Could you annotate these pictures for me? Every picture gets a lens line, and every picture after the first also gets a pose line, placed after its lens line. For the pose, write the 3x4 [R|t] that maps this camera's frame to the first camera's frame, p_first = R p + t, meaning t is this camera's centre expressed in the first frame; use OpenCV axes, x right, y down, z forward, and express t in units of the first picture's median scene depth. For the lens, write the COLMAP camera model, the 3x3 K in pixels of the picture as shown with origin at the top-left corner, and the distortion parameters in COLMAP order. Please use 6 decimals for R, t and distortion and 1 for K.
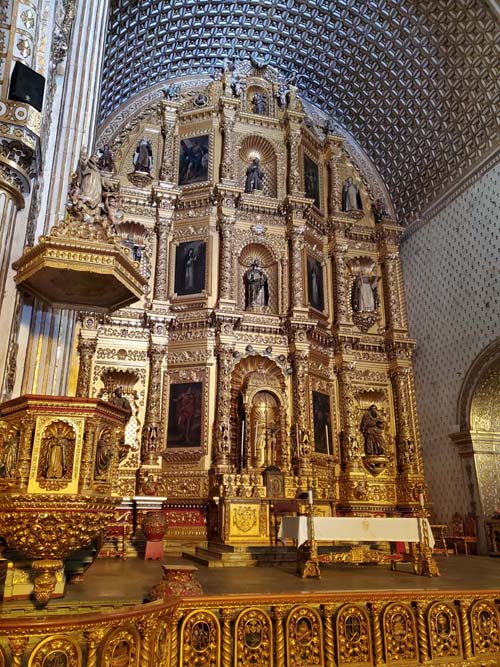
lens RADIAL K [[525.2, 0, 240.9], [0, 525.2, 335.0], [0, 0, 1]] dist [0.060036, -0.000916]
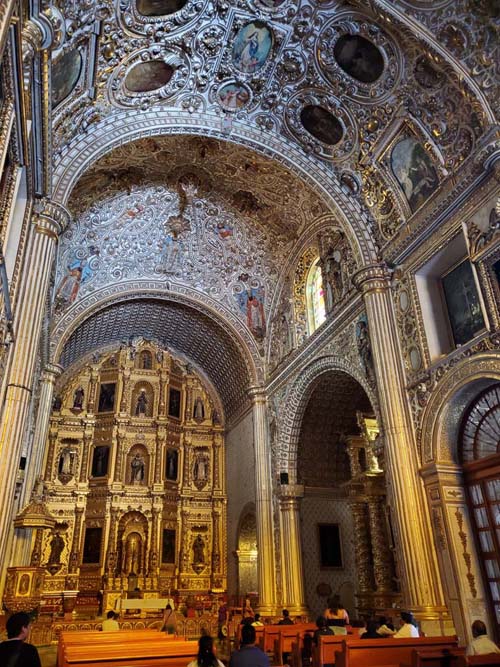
lens RADIAL K [[530.6, 0, 250.0], [0, 530.6, 333.5], [0, 0, 1]] dist [0.001724, -0.001616]
pose [[0.998462, -0.001939, 0.055399, 0.339930], [0.009072, 0.991628, -0.128806, -0.339544], [-0.054686, 0.129111, 0.990121, -0.989177]]
